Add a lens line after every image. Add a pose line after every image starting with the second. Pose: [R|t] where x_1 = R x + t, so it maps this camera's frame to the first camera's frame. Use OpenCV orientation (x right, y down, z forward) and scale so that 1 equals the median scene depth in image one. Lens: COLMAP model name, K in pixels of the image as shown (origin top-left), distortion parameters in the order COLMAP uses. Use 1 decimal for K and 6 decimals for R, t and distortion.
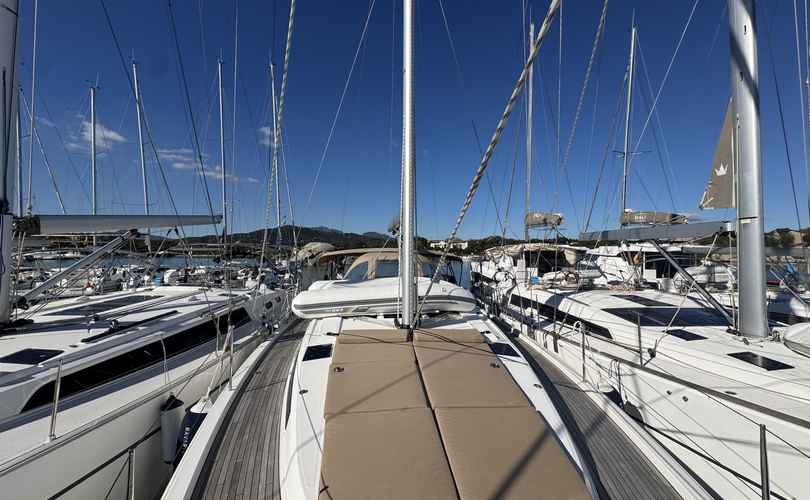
lens RADIAL K [[325.1, 0, 405.0], [0, 325.1, 250.0], [0, 0, 1]] dist [-0.010784, -0.000189]
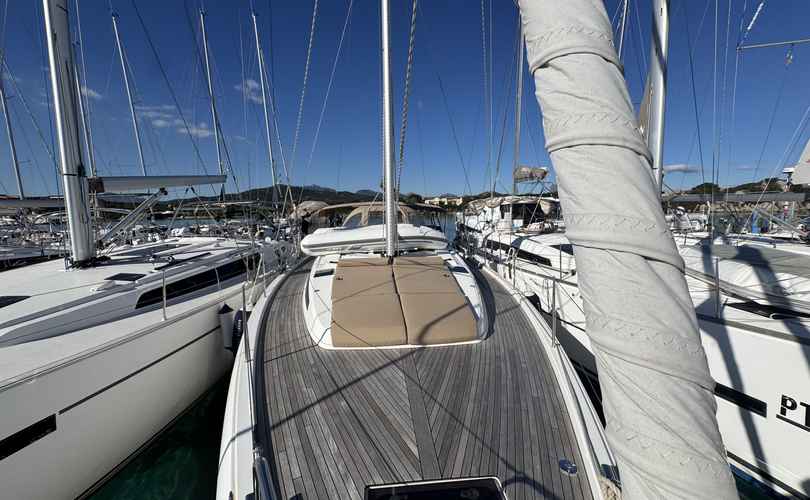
lens RADIAL K [[337.2, 0, 407.0], [0, 337.2, 229.6], [0, 0, 1]] dist [-0.001683, -0.000065]
pose [[0.999646, -0.023255, 0.012956, 0.045501], [0.022370, 0.997654, 0.064693, 0.025662], [-0.014430, -0.064380, 0.997821, -0.282801]]
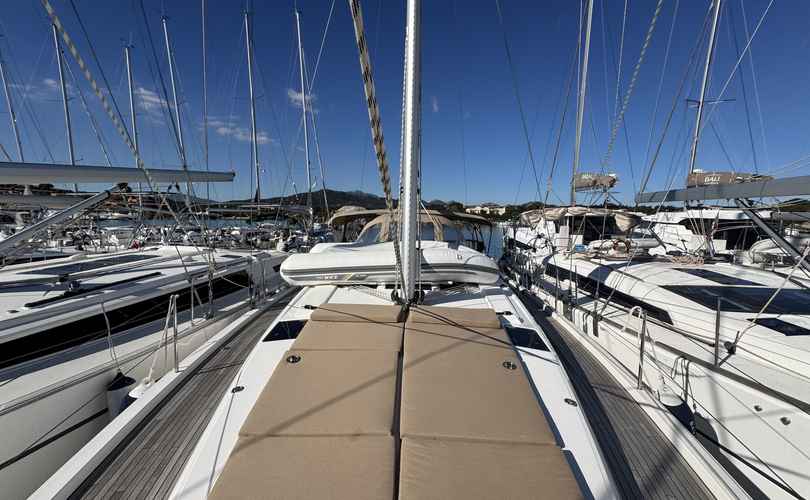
lens RADIAL K [[321.2, 0, 405.0], [0, 321.2, 250.0], [0, 0, 1]] dist [-0.002724, -0.000260]
pose [[0.993410, 0.024409, -0.111989, 0.067569], [-0.012244, 0.994070, 0.108052, 0.016830], [0.113963, -0.105968, 0.987817, 0.167893]]
